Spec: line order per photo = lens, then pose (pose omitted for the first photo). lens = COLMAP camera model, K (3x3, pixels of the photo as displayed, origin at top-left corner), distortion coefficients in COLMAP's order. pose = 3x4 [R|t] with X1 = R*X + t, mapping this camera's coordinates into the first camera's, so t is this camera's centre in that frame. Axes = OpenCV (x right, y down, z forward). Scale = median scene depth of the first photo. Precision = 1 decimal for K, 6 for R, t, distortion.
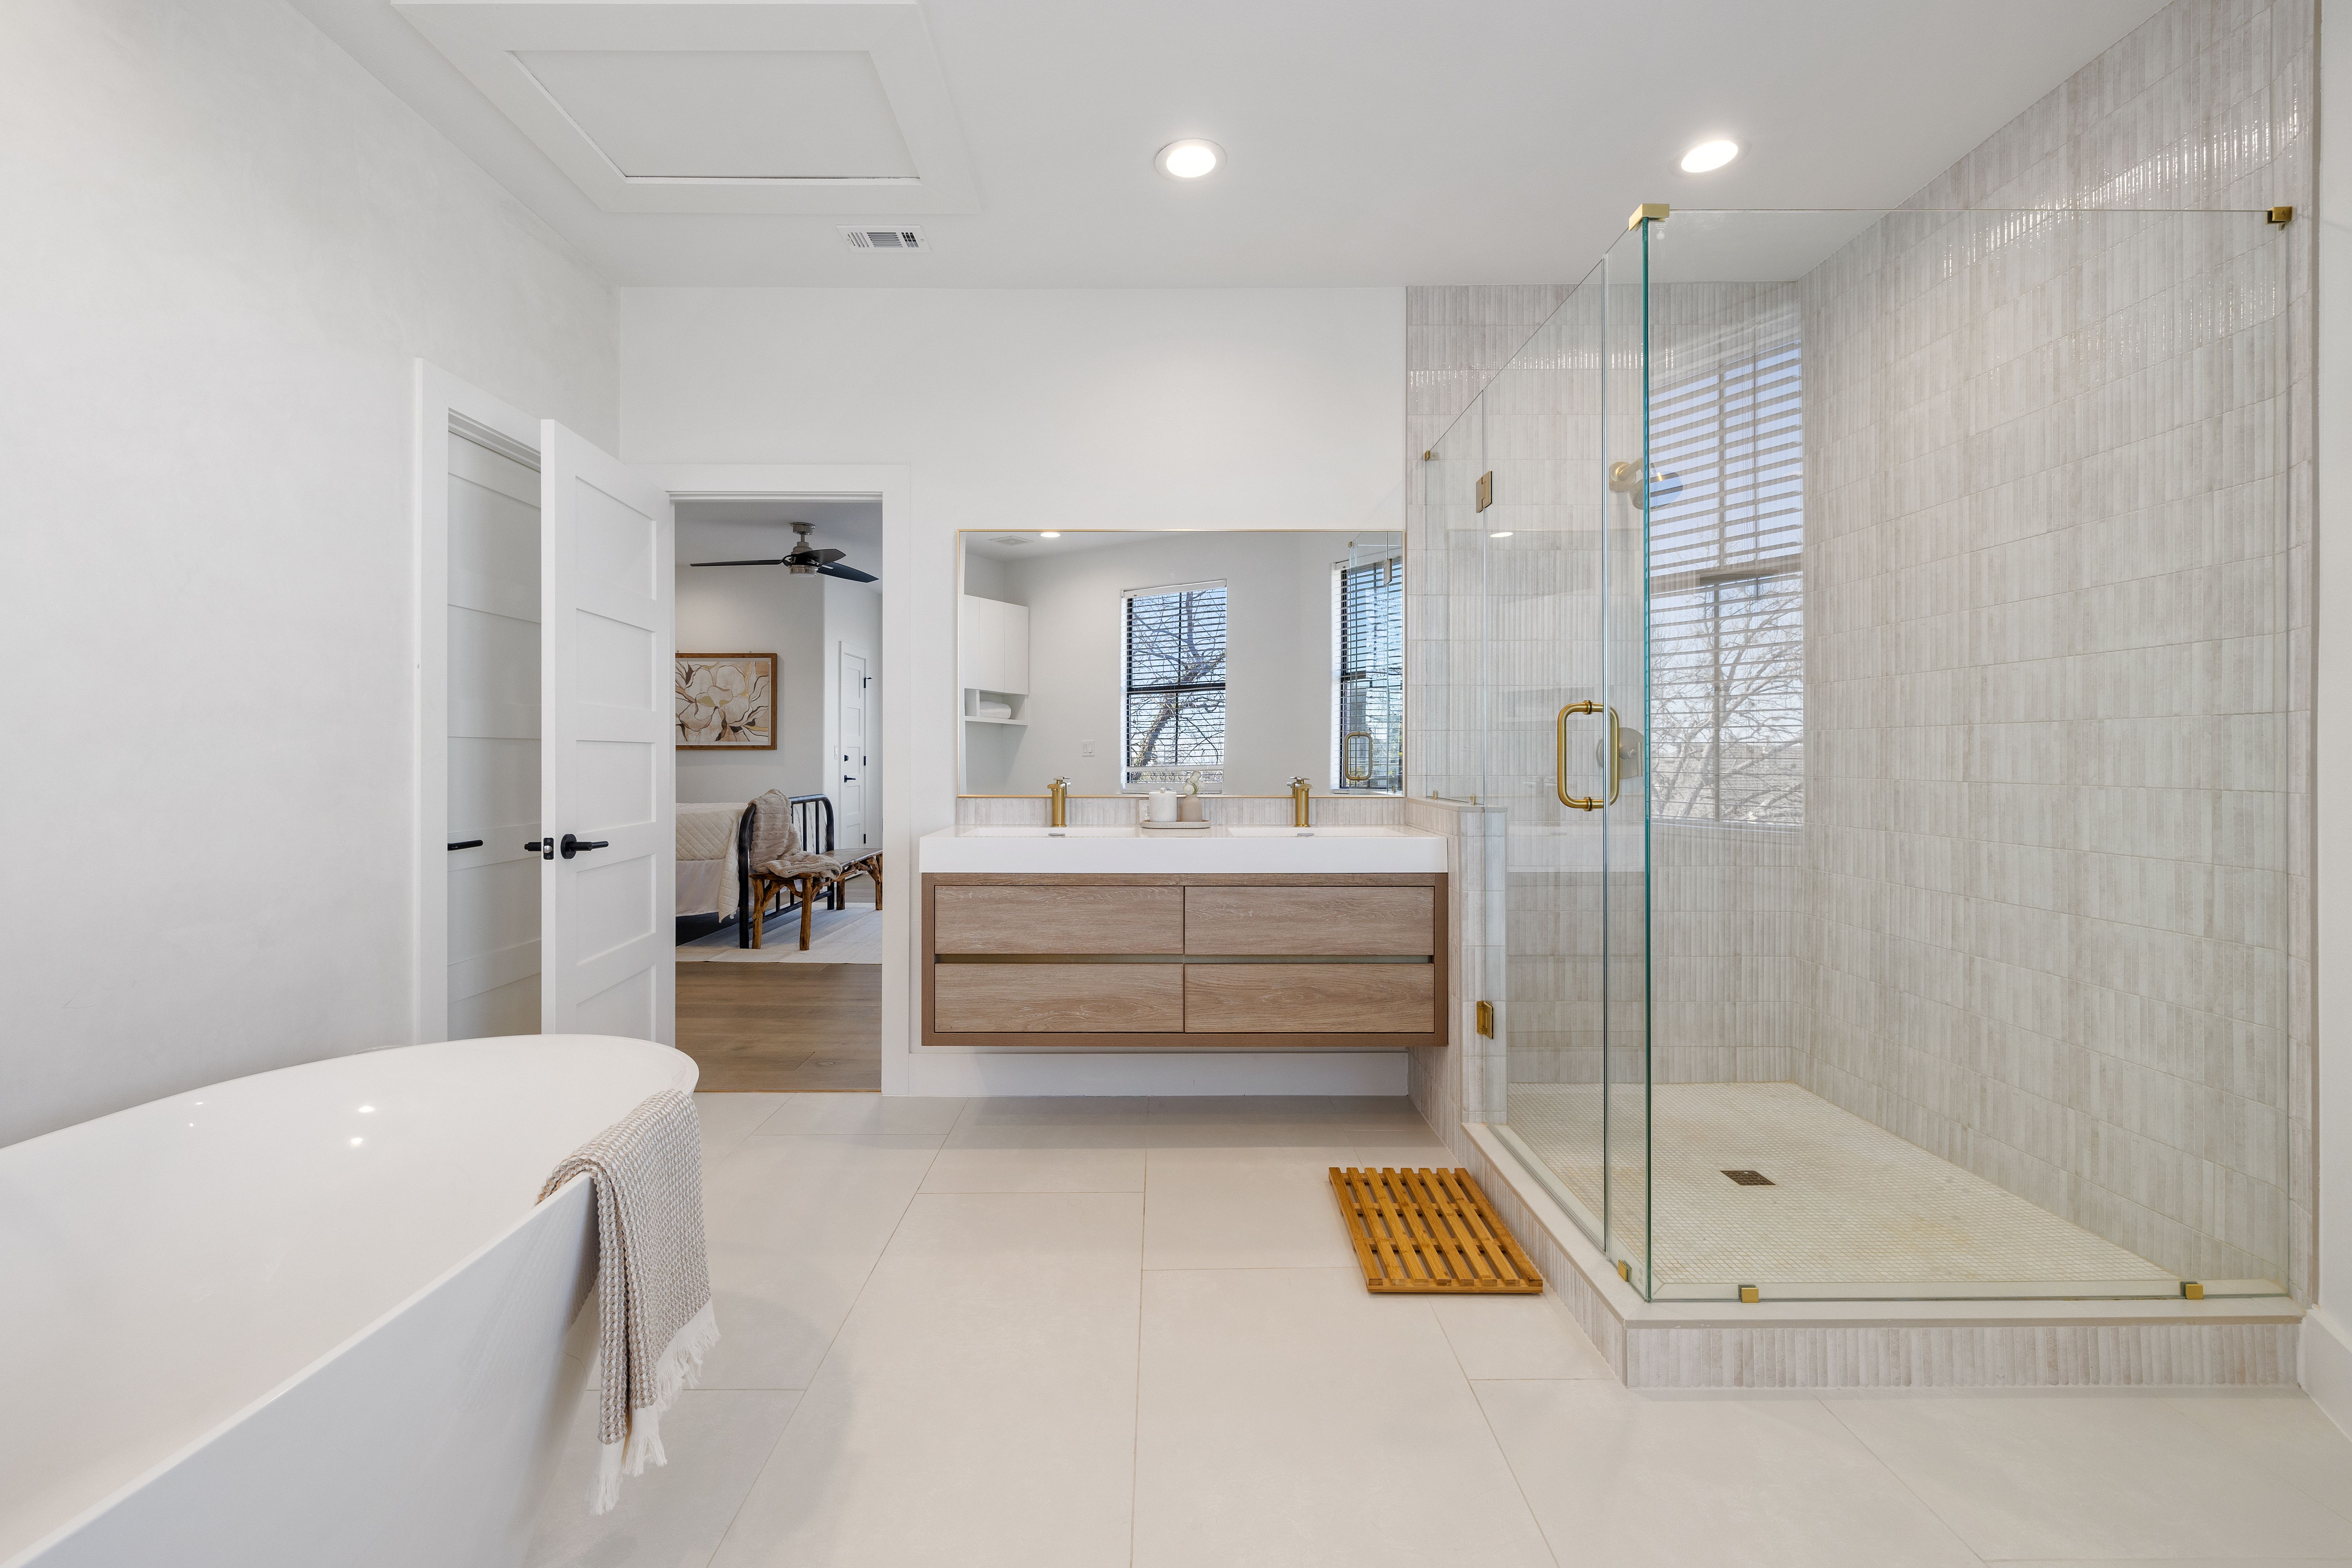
lens RADIAL K [[994.9, 0, 1179.9], [0, 994.9, 762.7], [0, 0, 1]] dist [0.003670, -0.000857]
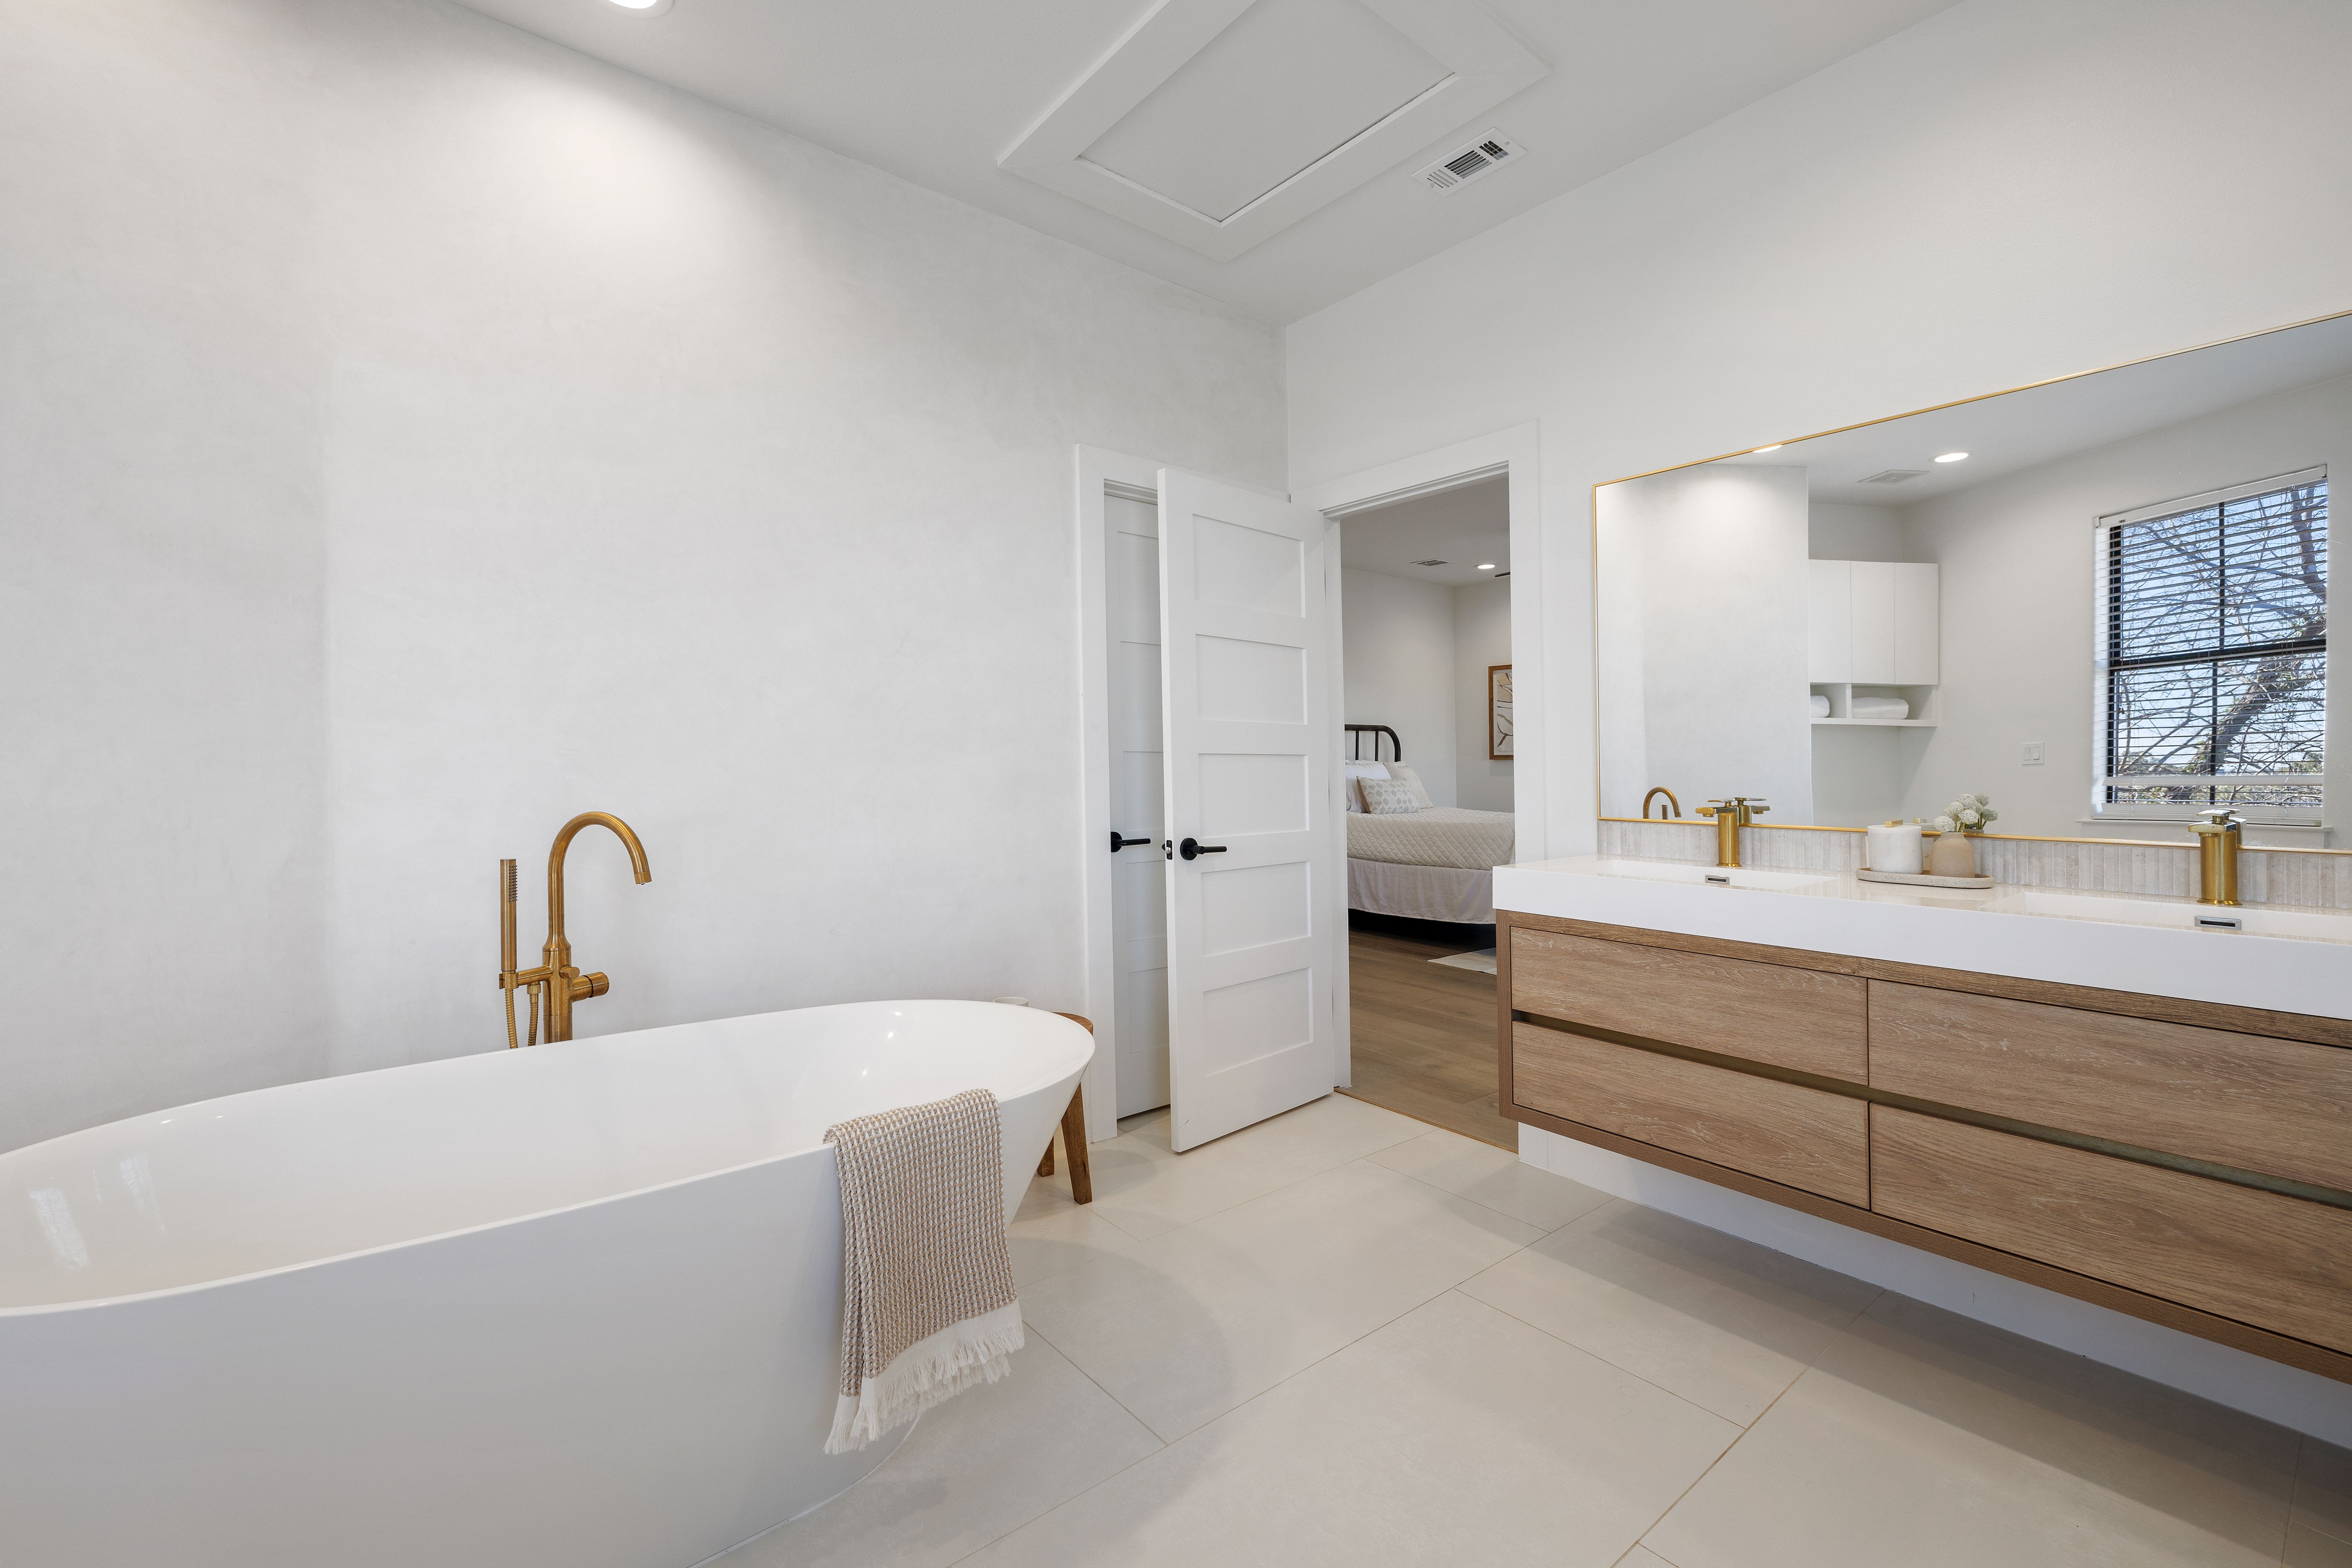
lens RADIAL K [[994.9, 0, 1171.2], [0, 994.9, 783.3], [0, 0, 1]] dist [0.003670, -0.000857]
pose [[0.614396, 0.013964, -0.788874, 0.225893], [-0.006012, 0.999897, 0.013017, -0.003629], [0.788975, -0.003255, 0.614417, 0.268807]]
